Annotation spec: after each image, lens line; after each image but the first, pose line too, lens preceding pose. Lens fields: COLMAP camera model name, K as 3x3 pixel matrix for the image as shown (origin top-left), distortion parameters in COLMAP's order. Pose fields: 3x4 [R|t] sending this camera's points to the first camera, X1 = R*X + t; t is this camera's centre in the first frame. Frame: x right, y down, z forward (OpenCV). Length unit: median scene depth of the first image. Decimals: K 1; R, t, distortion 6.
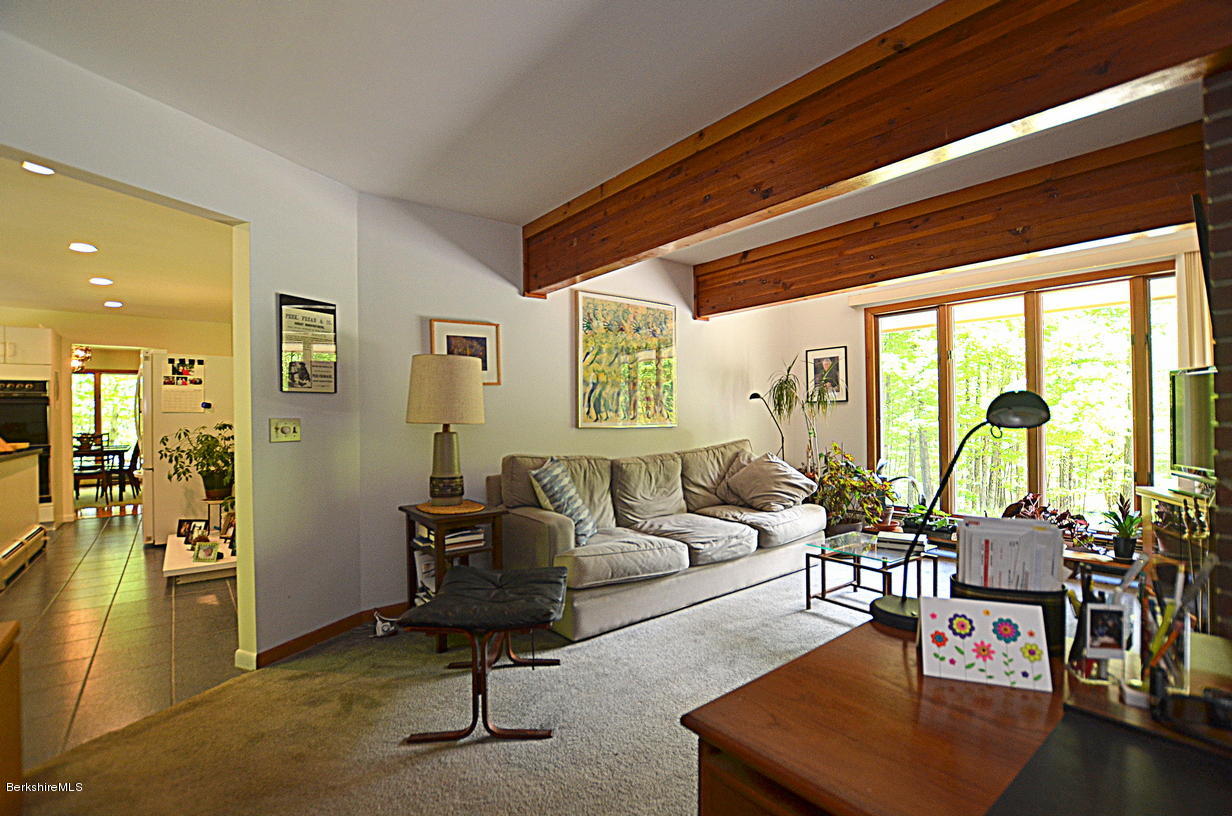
lens RADIAL K [[555.8, 0, 607.3], [0, 555.8, 408.7], [0, 0, 1]] dist [-0.029934, 0.001302]
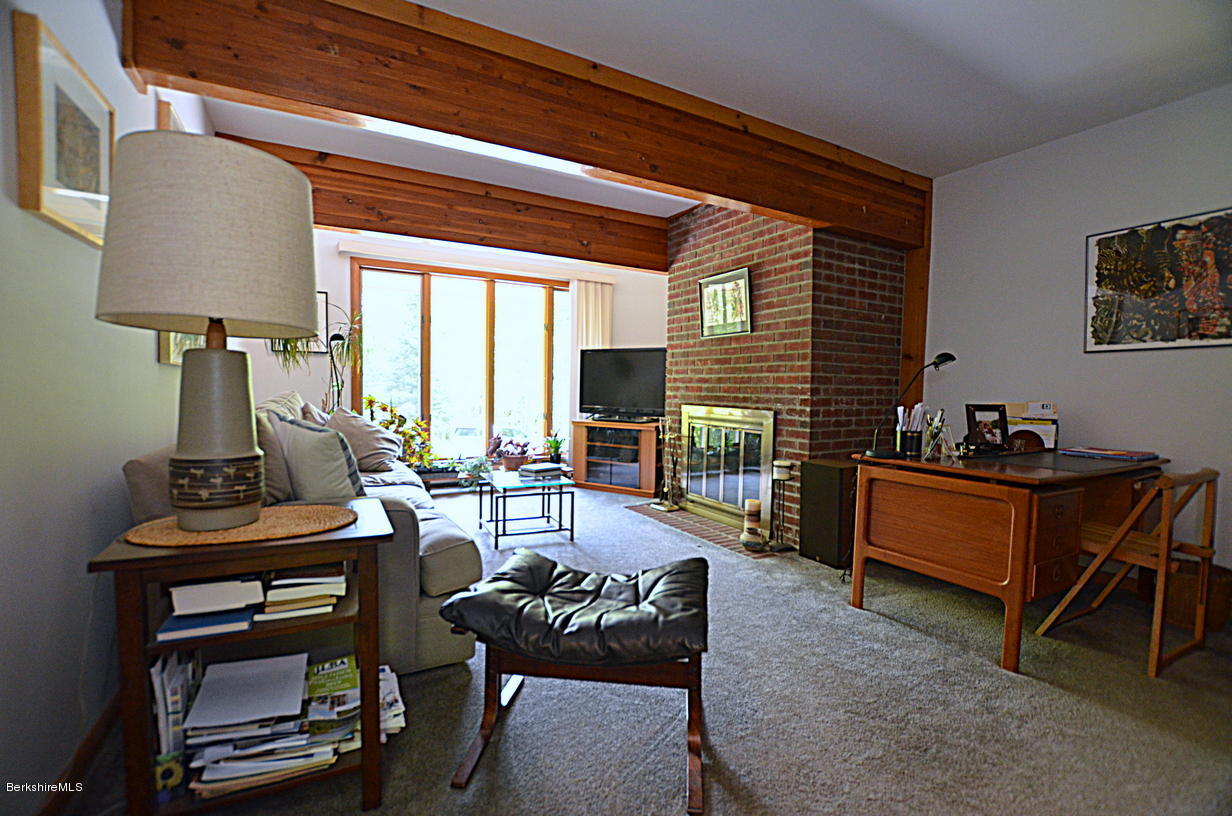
lens RADIAL K [[555.8, 0, 610.9], [0, 555.8, 415.2], [0, 0, 1]] dist [-0.029934, 0.001302]
pose [[0.161086, -0.030676, 0.986464, -0.482191], [-0.032814, 0.998798, 0.036418, 0.049361], [-0.986395, -0.038236, 0.159886, 0.476392]]
